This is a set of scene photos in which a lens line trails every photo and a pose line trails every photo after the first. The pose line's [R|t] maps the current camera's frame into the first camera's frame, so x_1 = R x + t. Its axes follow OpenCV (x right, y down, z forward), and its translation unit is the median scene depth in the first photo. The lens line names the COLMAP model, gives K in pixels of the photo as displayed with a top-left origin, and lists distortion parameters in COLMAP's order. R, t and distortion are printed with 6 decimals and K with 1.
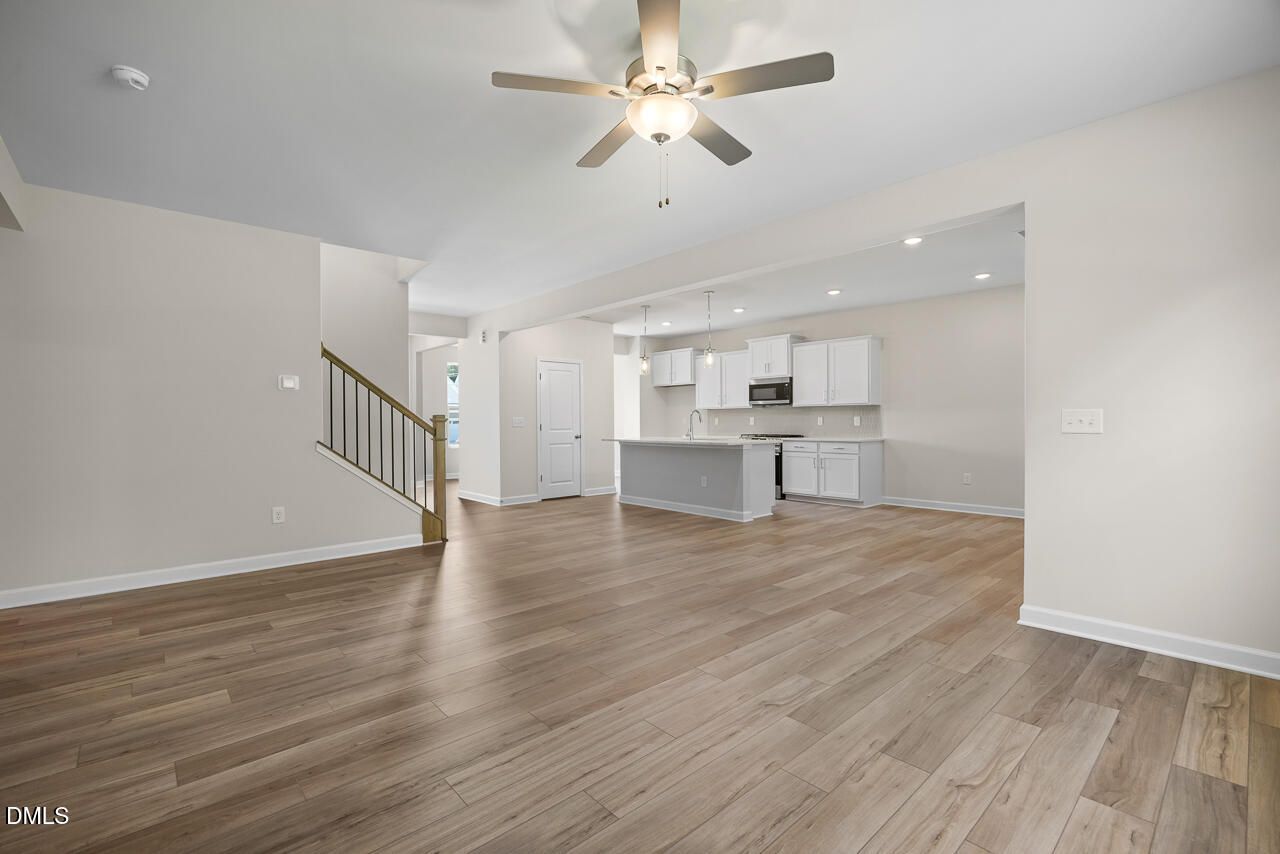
lens RADIAL K [[557.8, 0, 641.4], [0, 557.8, 425.5], [0, 0, 1]] dist [-0.011496, -0.000888]
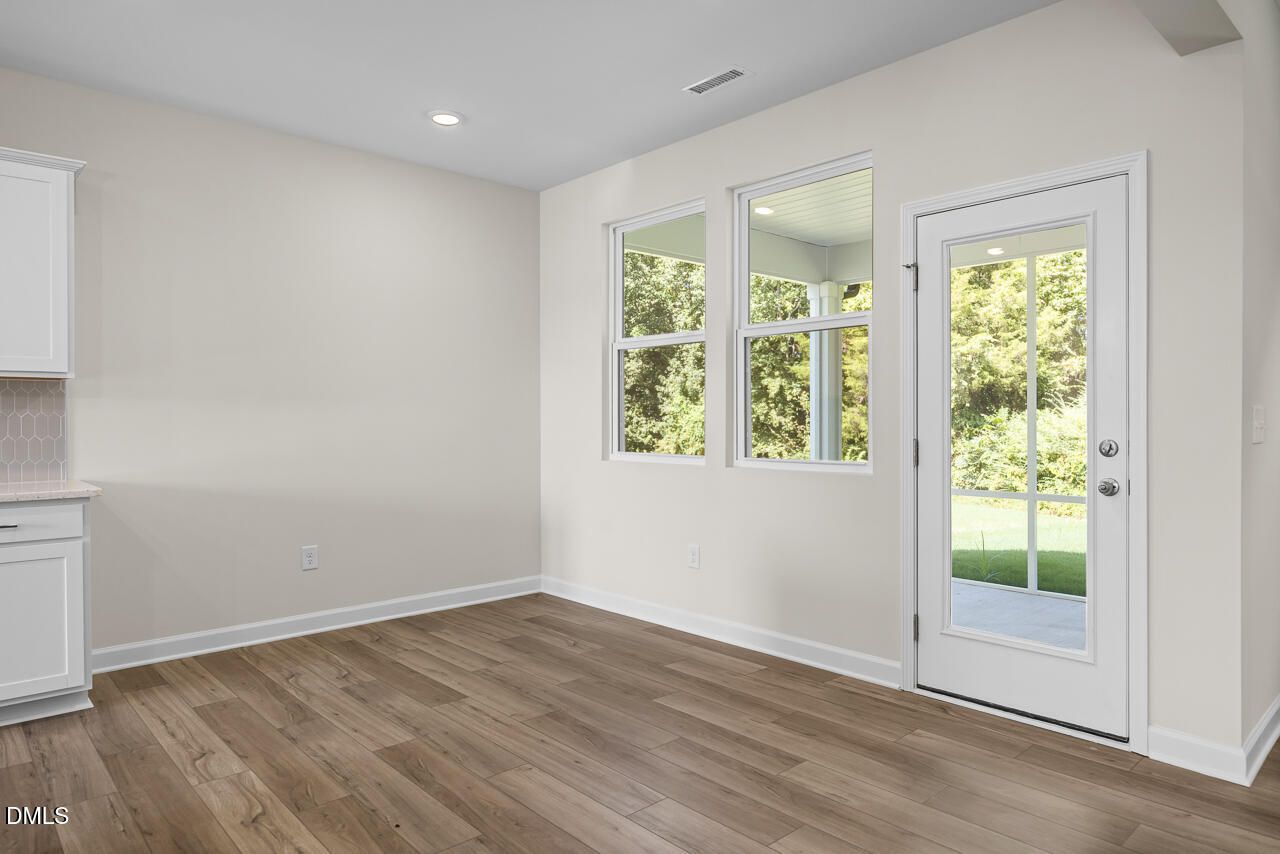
lens RADIAL K [[782.5, 0, 640.4], [0, 782.5, 425.5], [0, 0, 1]] dist [-0.004853, -0.001715]
pose [[-0.008071, -0.000555, 0.999967, -0.107144], [0.013604, 0.999907, 0.000665, -0.016152], [-0.999875, 0.013609, -0.008062, 1.668755]]
